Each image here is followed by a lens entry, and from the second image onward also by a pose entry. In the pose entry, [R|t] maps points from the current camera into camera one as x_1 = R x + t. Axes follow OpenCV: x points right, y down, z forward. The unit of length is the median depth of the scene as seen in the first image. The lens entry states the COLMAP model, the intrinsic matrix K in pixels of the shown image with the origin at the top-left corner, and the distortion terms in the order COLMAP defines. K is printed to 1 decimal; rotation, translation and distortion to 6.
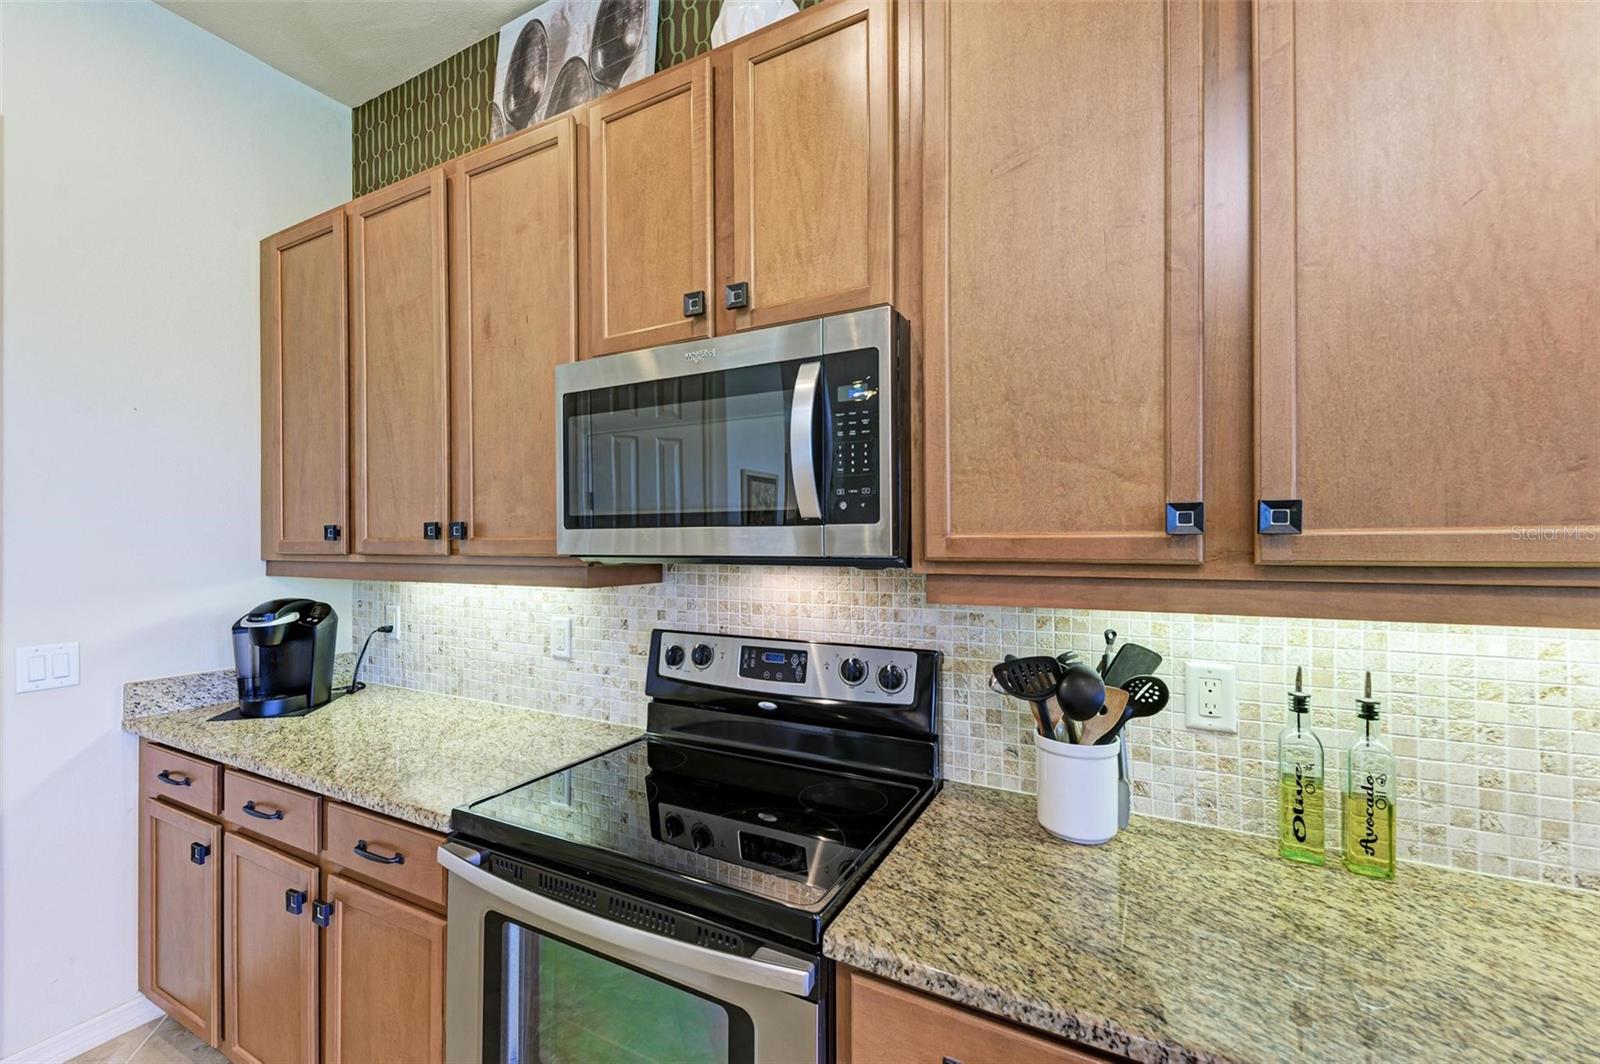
lens RADIAL K [[667.1, 0, 774.6], [0, 667.1, 541.7], [0, 0, 1]] dist [0.013506, 0.000006]
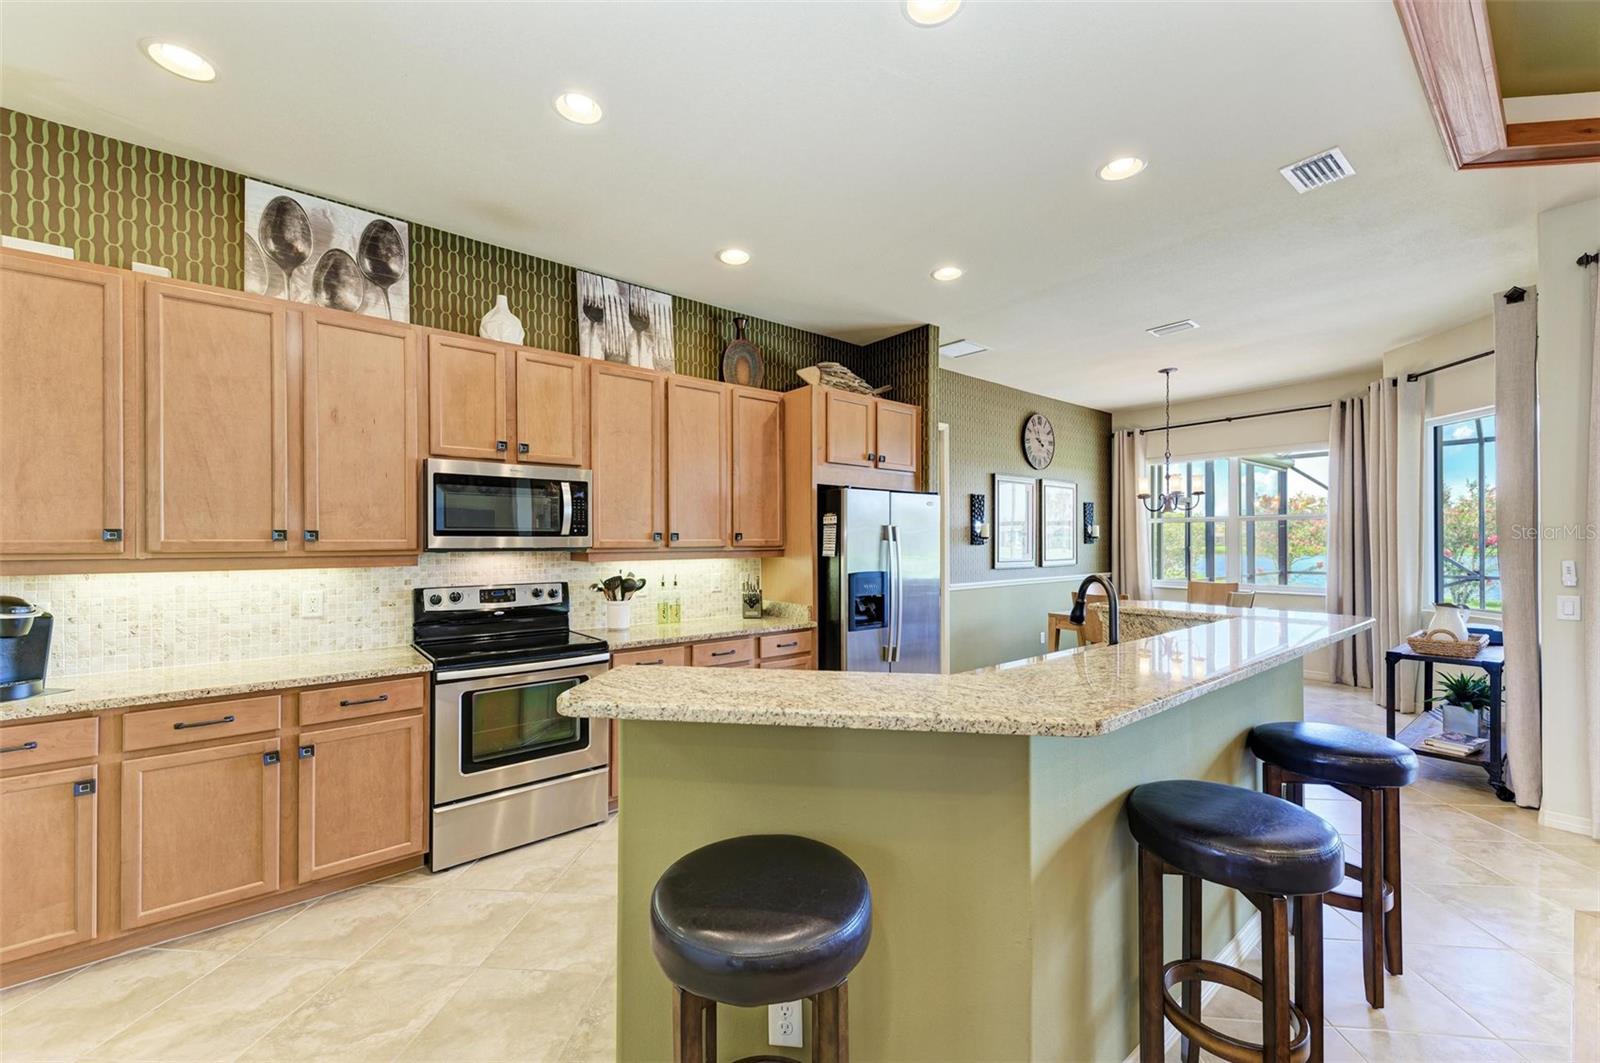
lens RADIAL K [[598.5, 0, 778.7], [0, 598.5, 539.2], [0, 0, 1]] dist [0.015761, -0.000063]
pose [[0.403591, 0.005903, 0.914920, -1.475259], [0.002147, 0.999970, -0.007398, 0.006436], [-0.914937, 0.004950, 0.403567, -0.703441]]
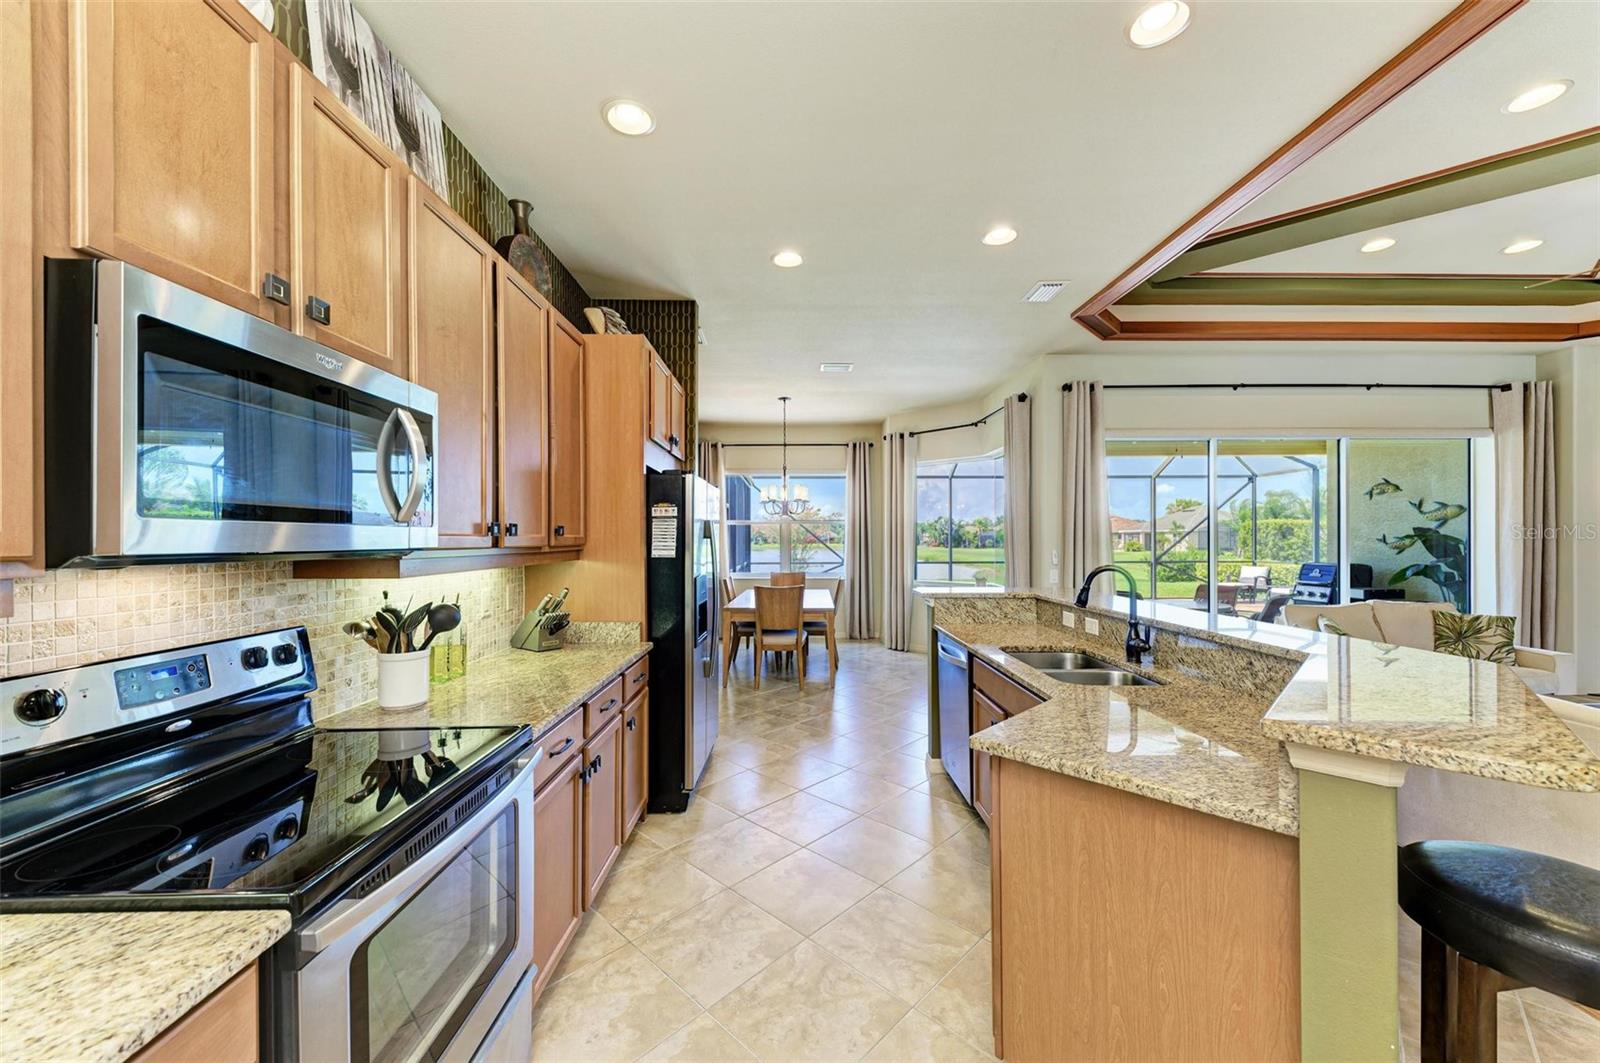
lens RADIAL K [[598.5, 0, 778.7], [0, 598.5, 539.2], [0, 0, 1]] dist [0.015761, -0.000063]
pose [[-0.467041, 0.006579, 0.884211, -1.044484], [0.005174, 0.999976, -0.004708, 0.009914], [-0.884221, 0.002377, -0.467064, 0.657235]]
